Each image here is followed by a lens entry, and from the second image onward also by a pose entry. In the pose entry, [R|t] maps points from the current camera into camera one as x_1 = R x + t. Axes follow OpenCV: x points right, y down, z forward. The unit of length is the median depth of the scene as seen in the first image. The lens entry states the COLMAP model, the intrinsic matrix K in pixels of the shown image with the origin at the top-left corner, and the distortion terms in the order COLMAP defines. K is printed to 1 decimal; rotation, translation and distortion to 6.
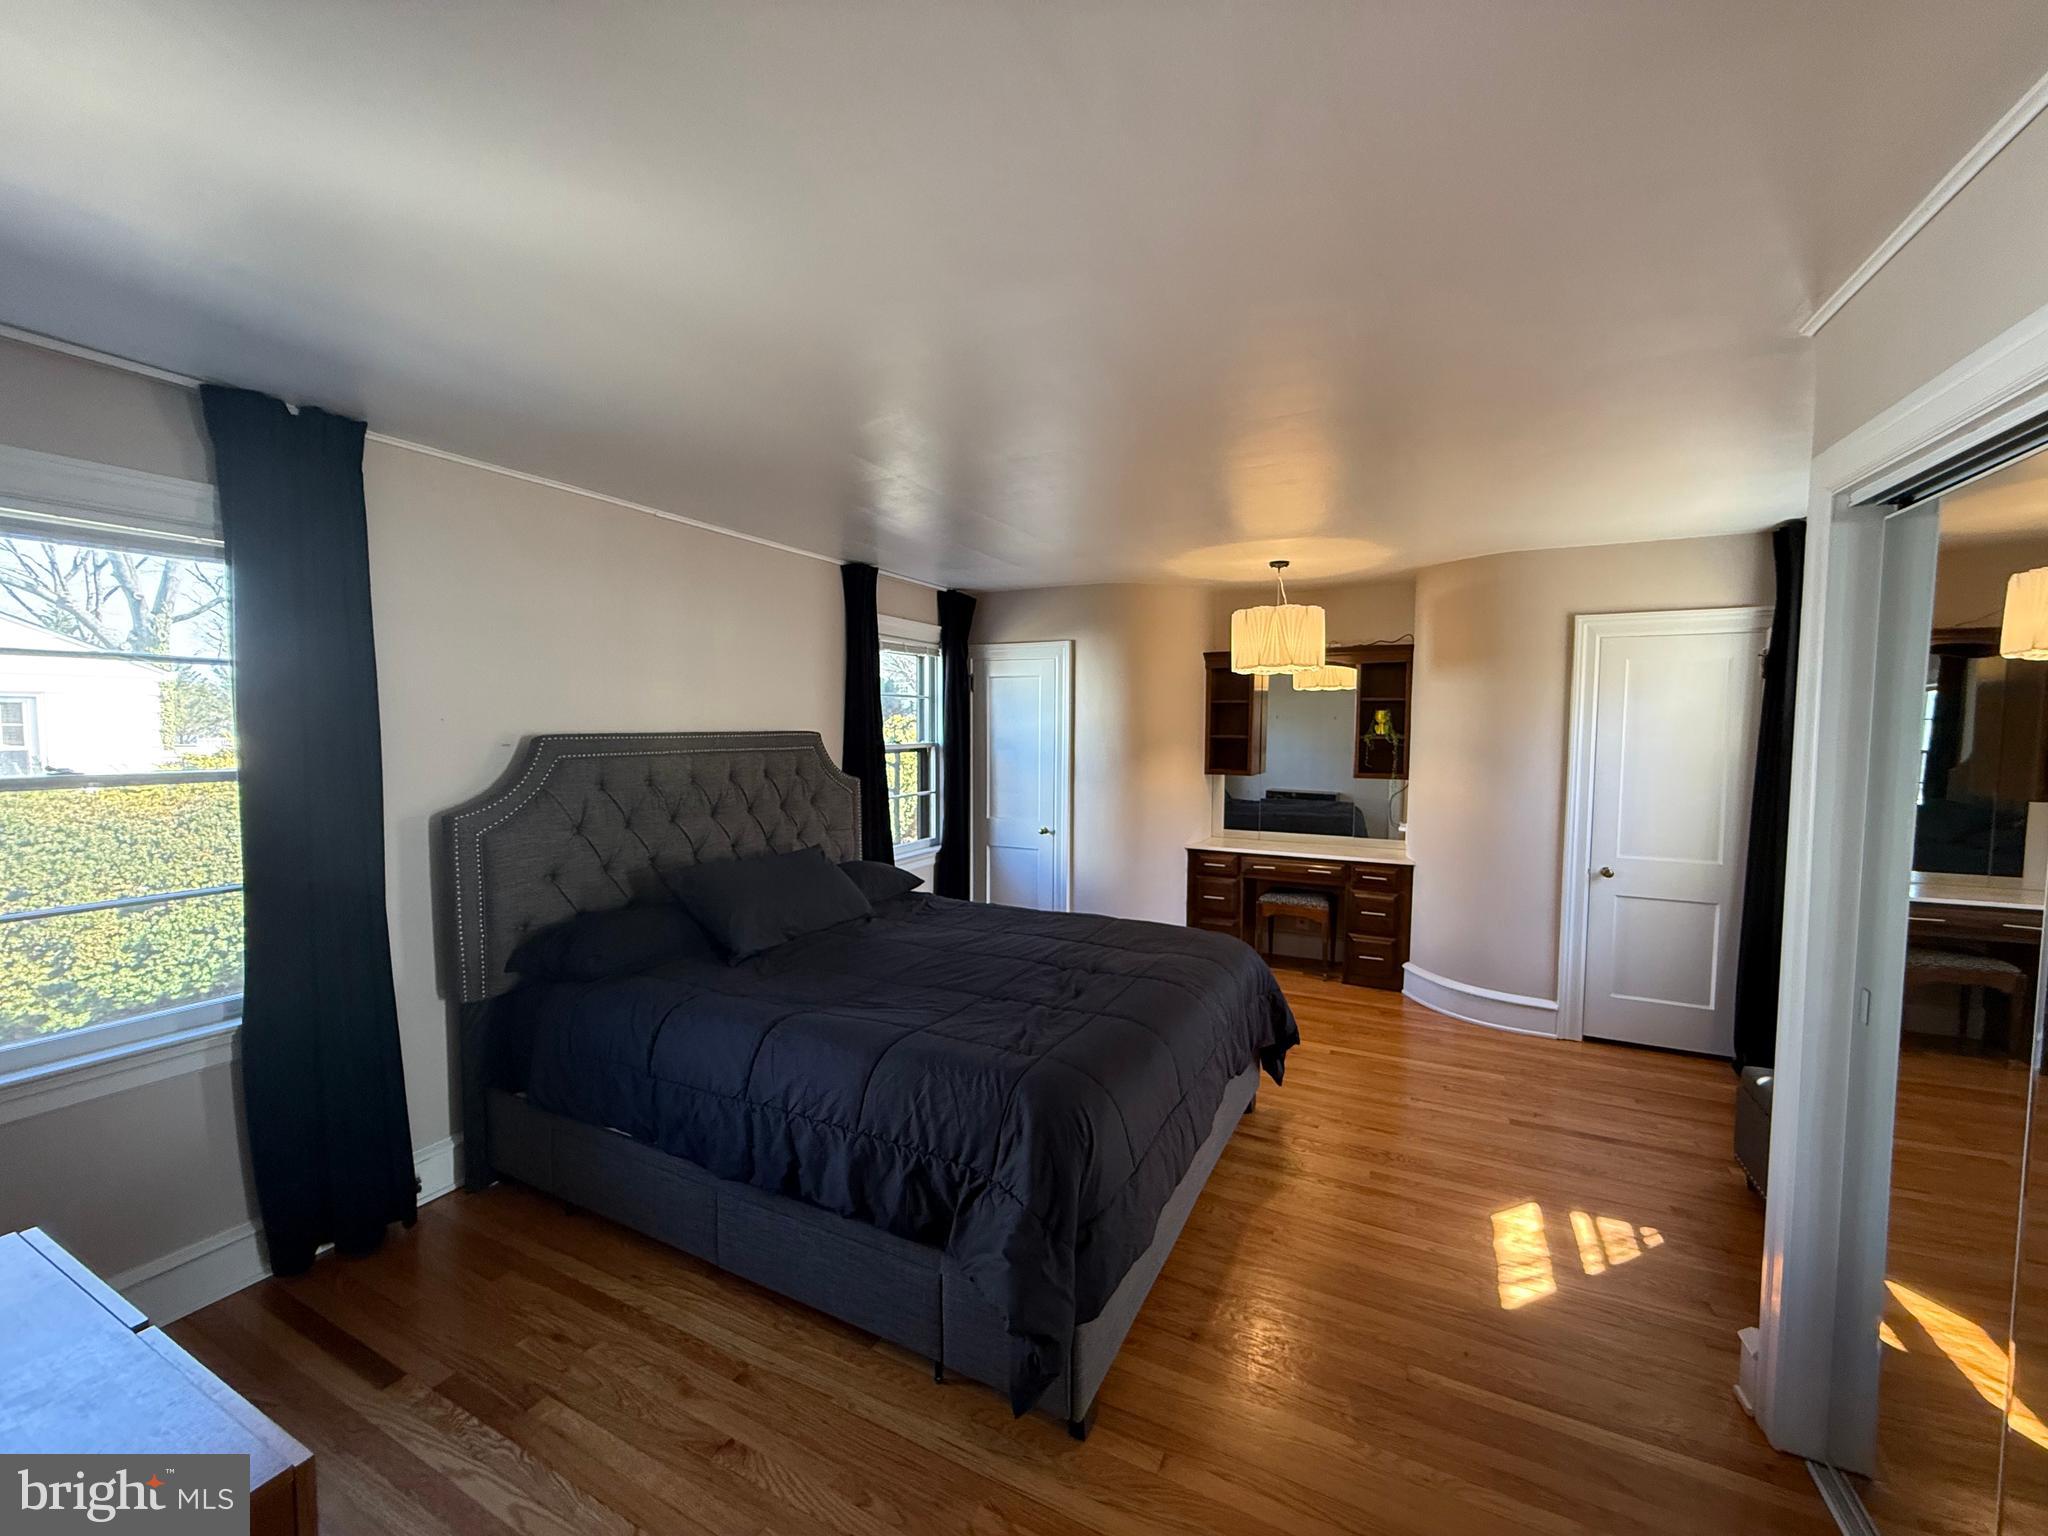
lens RADIAL K [[816.1, 0, 1022.0], [0, 816.1, 769.5], [0, 0, 1]] dist [0.002663, 0.000132]
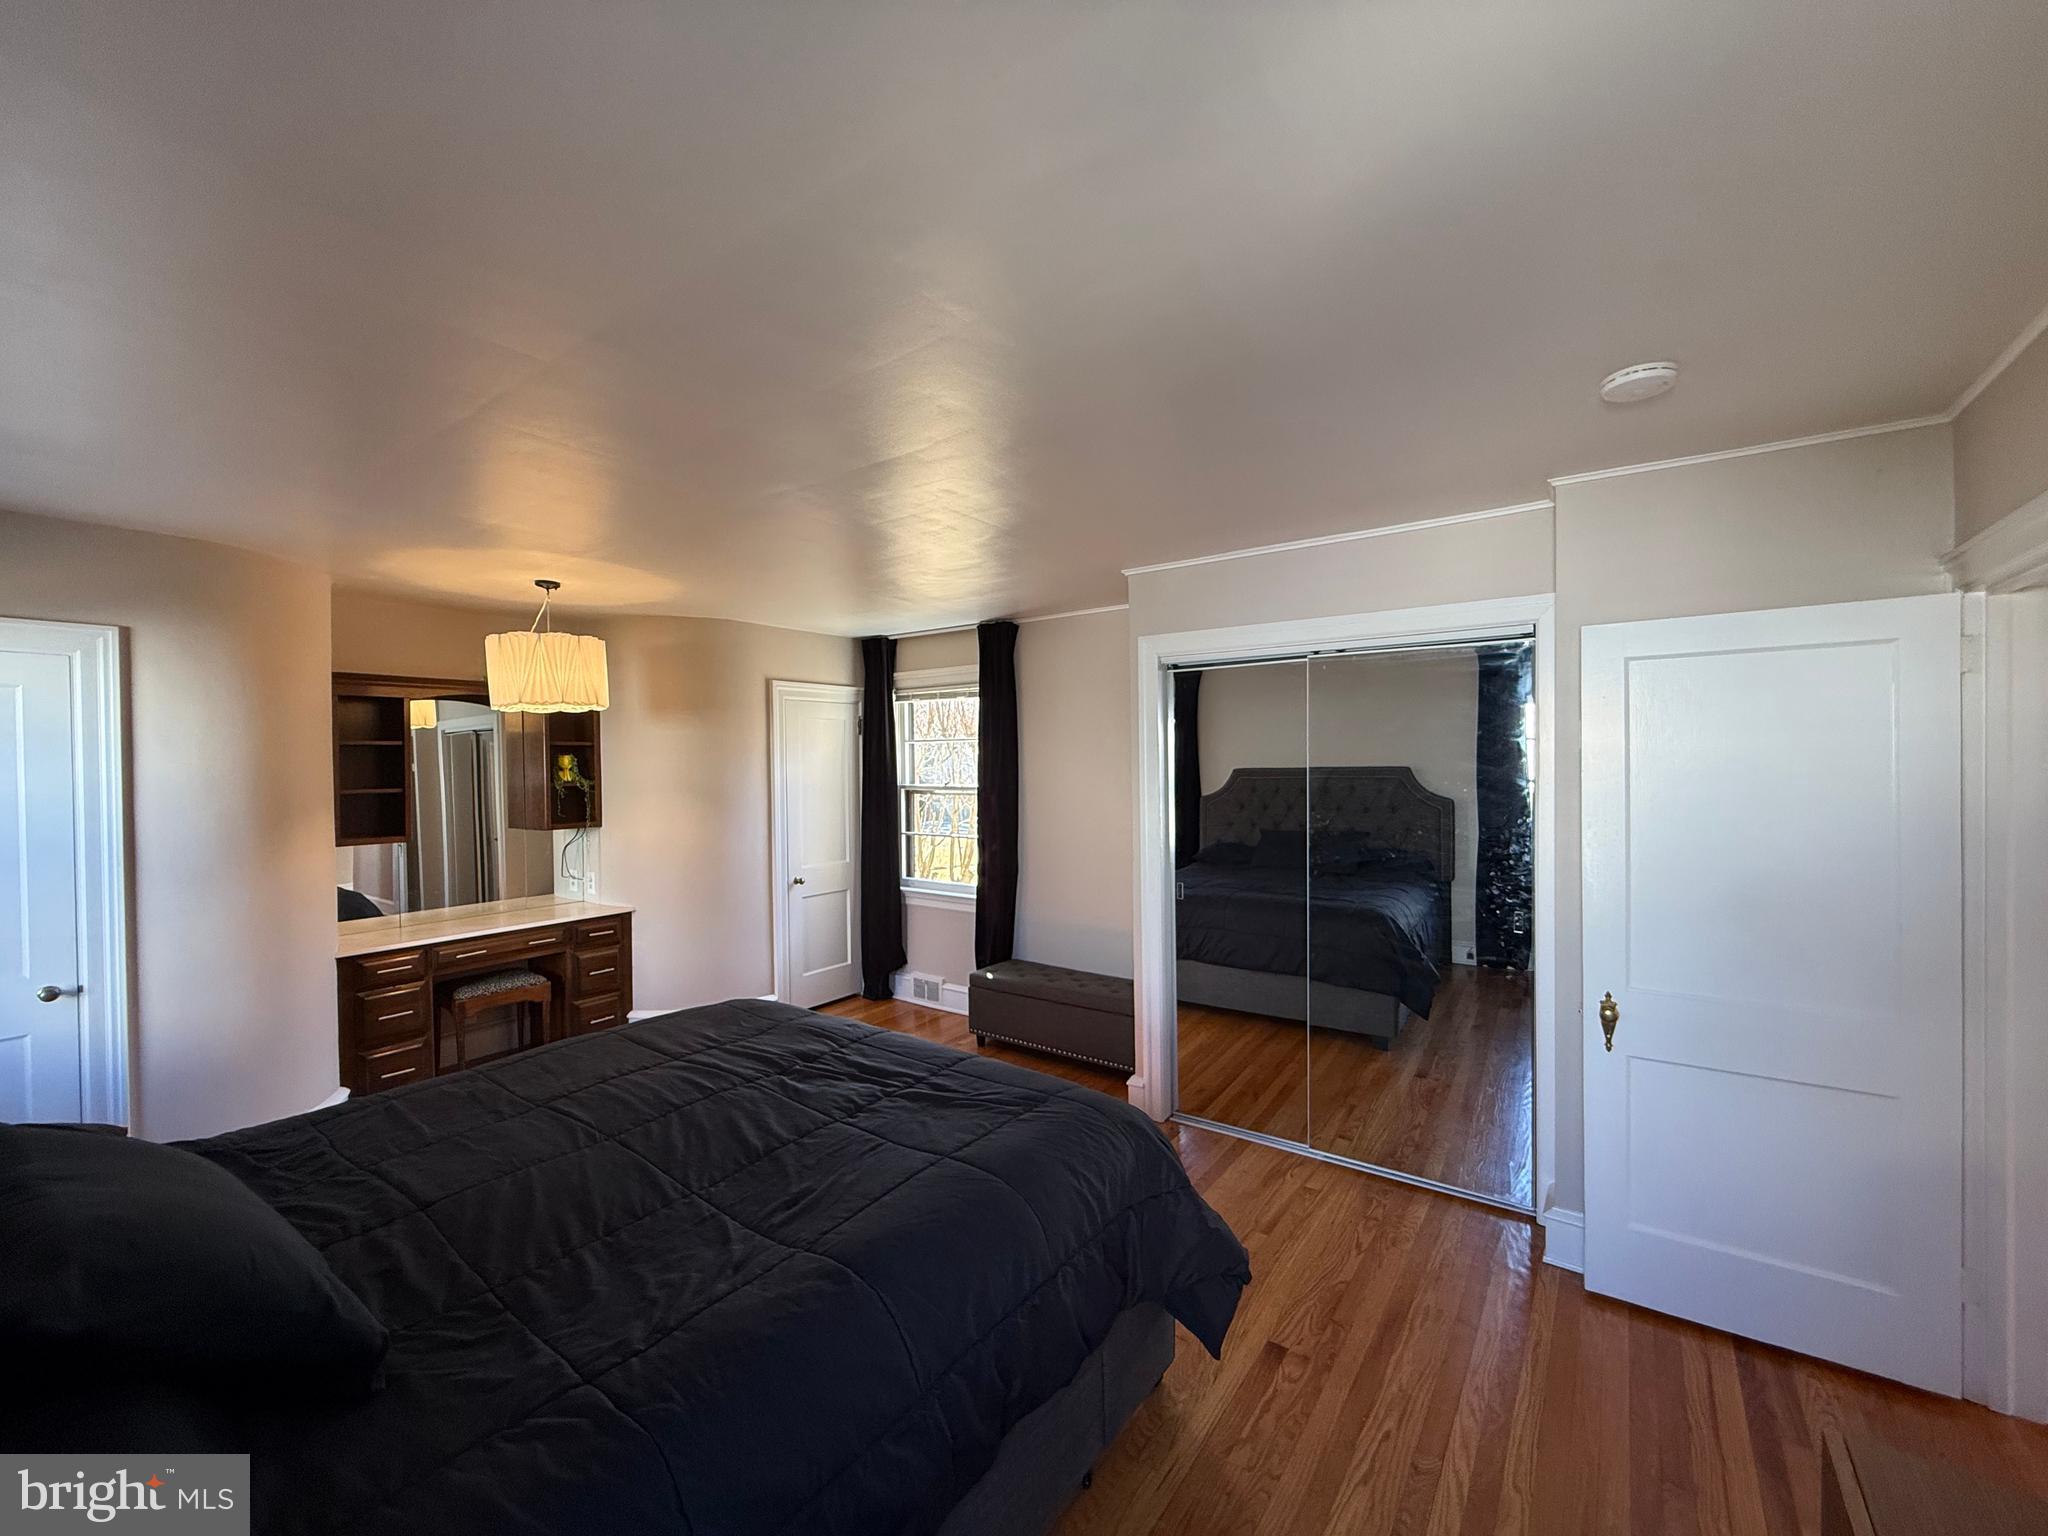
lens RADIAL K [[816.1, 0, 1022.0], [0, 816.1, 769.5], [0, 0, 1]] dist [0.002663, 0.000132]
pose [[0.168988, -0.017119, 0.985469, -0.427297], [0.069906, 0.997539, 0.005341, -0.027499], [-0.983136, 0.067988, 0.169769, 0.365172]]
